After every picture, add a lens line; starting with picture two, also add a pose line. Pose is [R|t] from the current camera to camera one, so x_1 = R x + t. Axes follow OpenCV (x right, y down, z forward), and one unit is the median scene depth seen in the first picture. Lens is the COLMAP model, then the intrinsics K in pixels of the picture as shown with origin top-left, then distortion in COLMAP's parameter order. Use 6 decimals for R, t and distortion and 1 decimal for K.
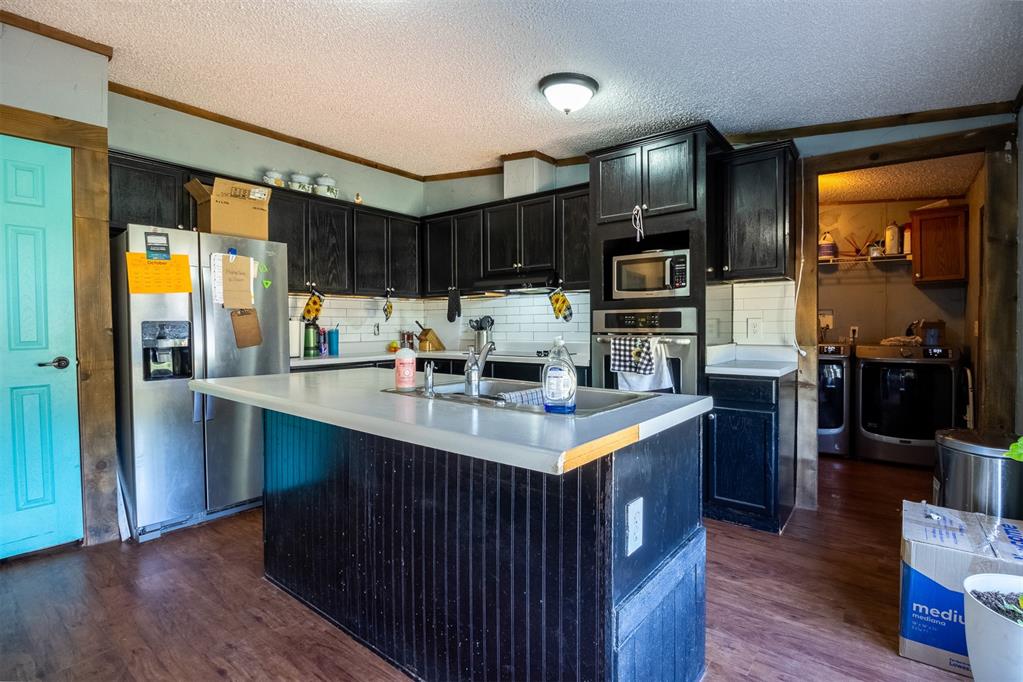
lens RADIAL K [[483.1, 0, 523.6], [0, 483.1, 331.9], [0, 0, 1]] dist [0.001318, -0.015753]
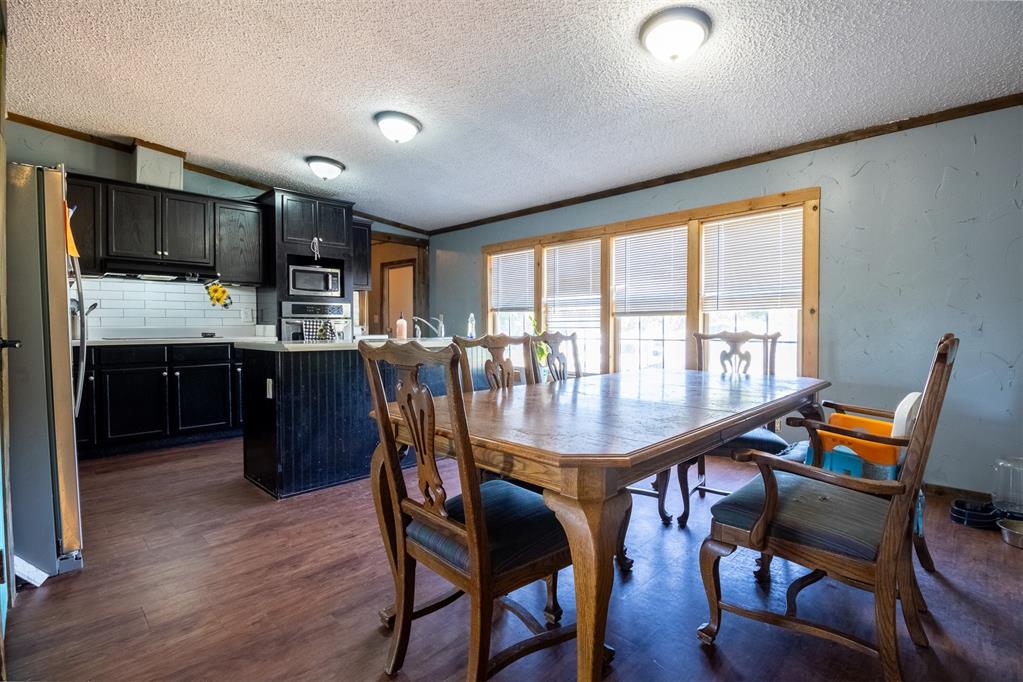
lens RADIAL K [[483.1, 0, 523.6], [0, 483.1, 331.9], [0, 0, 1]] dist [0.001318, -0.015753]
pose [[0.104532, -0.007710, 0.994492, -1.037837], [0.016202, 0.999850, 0.006049, 0.041550], [-0.994390, 0.015481, 0.104642, 0.130143]]
